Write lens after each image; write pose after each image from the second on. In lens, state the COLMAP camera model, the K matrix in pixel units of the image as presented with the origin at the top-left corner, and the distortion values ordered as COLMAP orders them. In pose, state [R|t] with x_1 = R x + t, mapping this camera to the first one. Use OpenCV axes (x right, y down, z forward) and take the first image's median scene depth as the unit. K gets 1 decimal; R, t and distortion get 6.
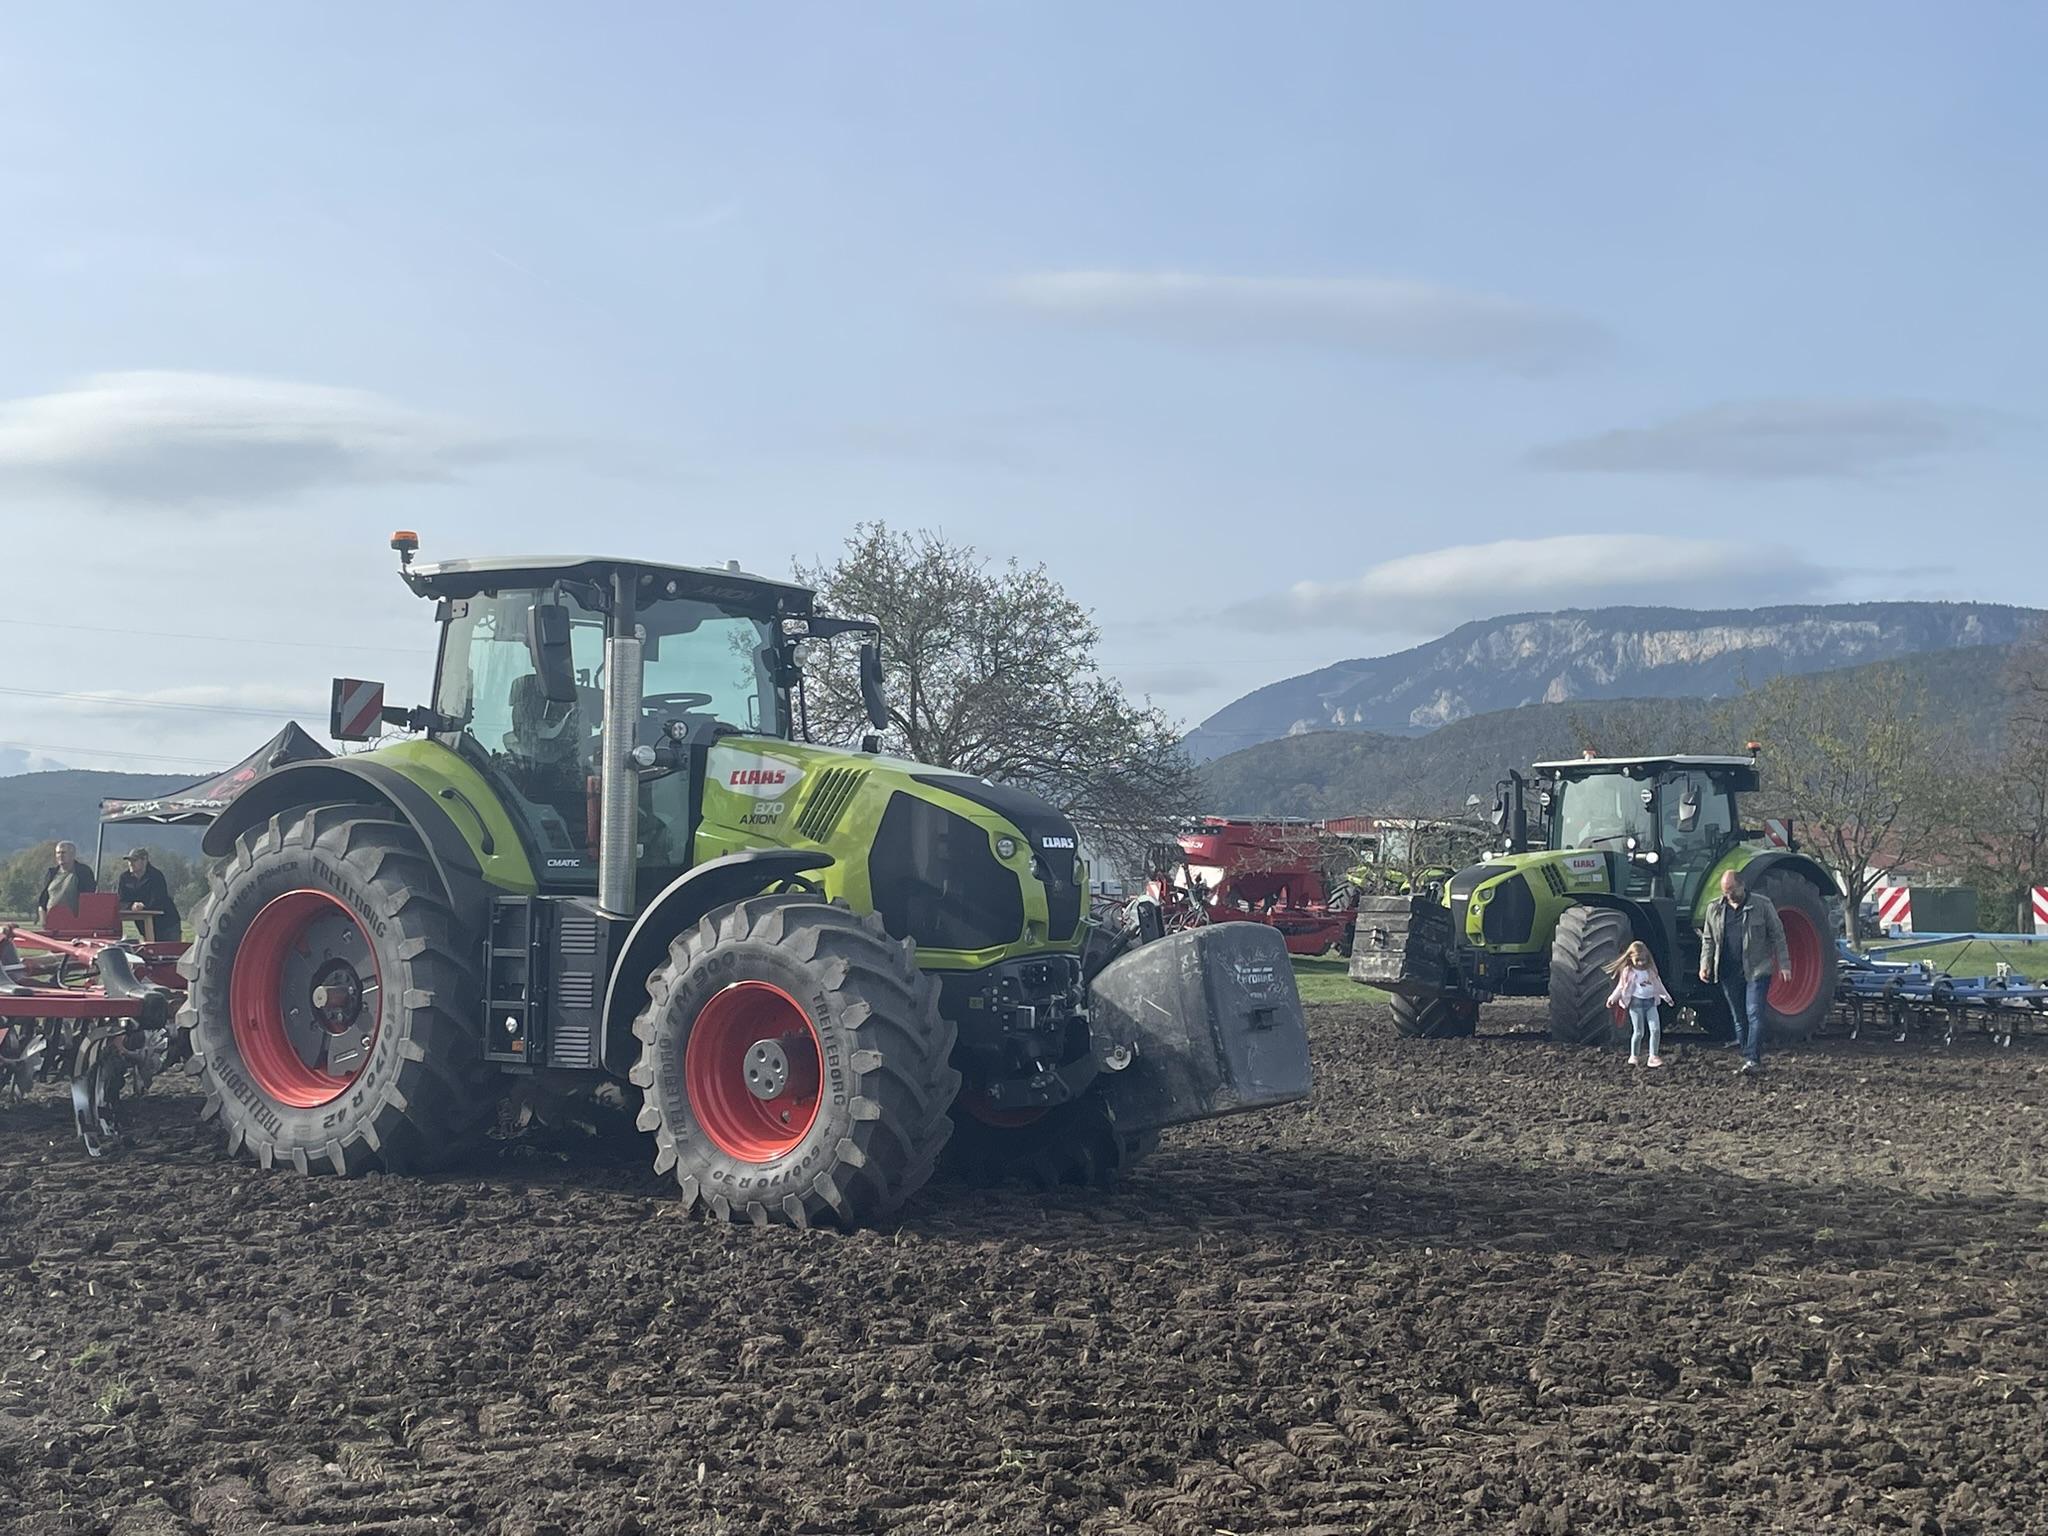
lens RADIAL K [[2542.7, 0, 1011.1], [0, 2542.7, 719.8], [0, 0, 1]] dist [0.073205, 0.000000]
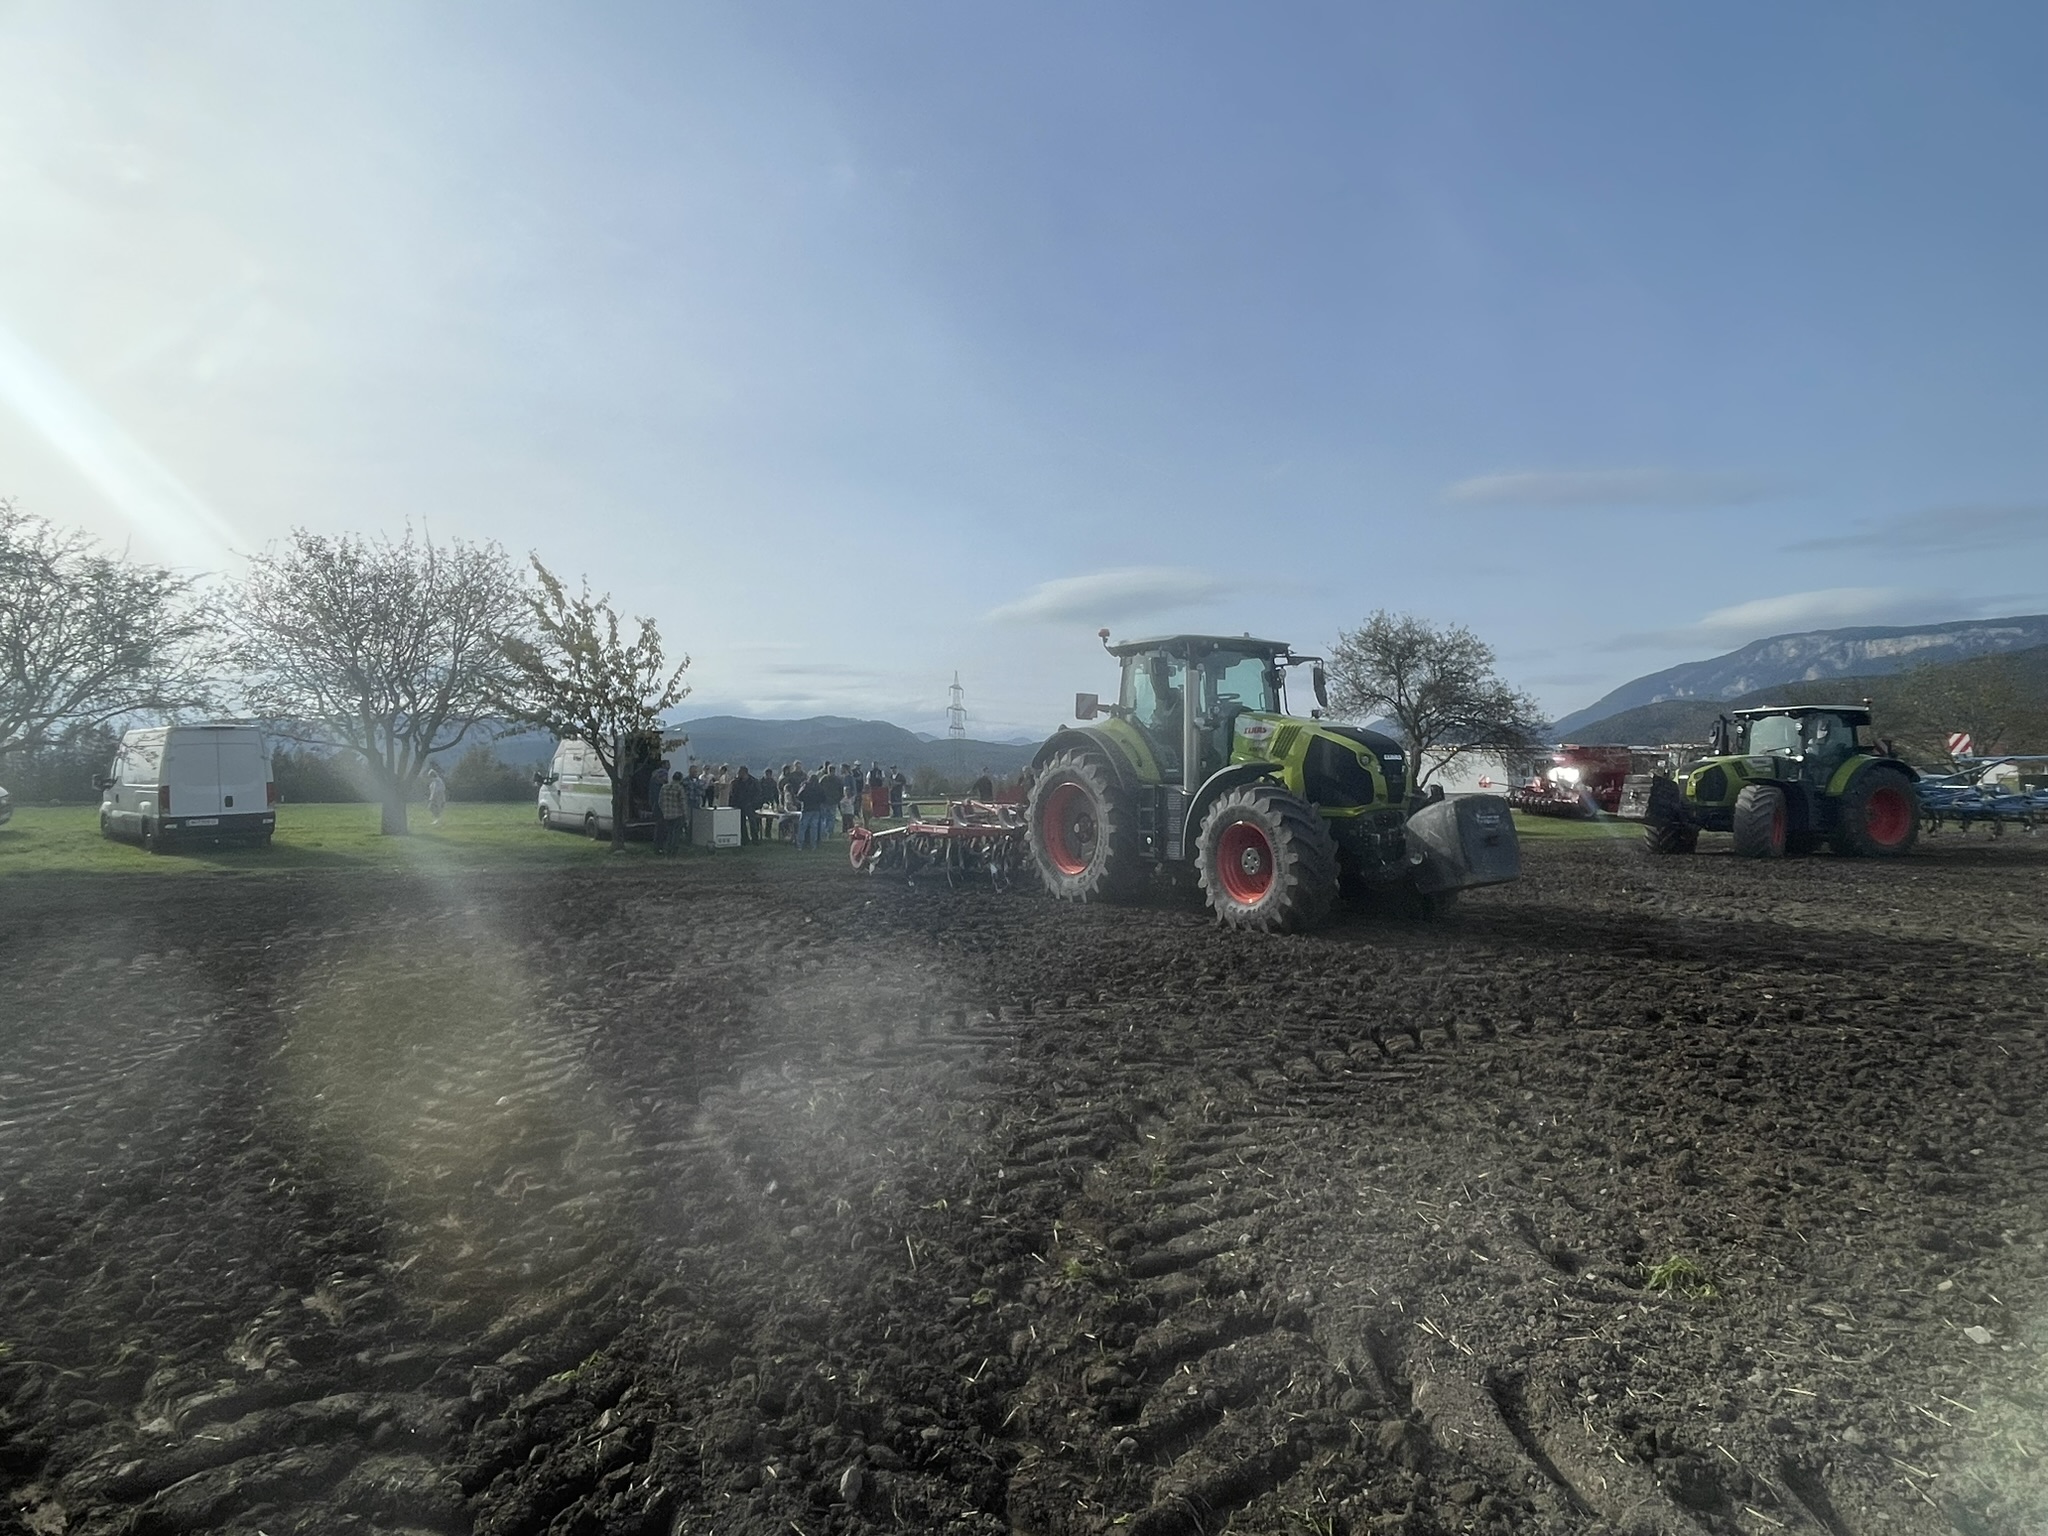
lens RADIAL K [[1142.1, 0, 1022.2], [0, 1142.1, 755.6], [0, 0, 1]] dist [-0.005364, -0.000626]
pose [[0.922407, -0.020213, -0.385690, 0.100437], [0.035696, 0.998817, 0.033024, 0.004718], [0.384567, -0.044230, 0.922037, 0.009756]]
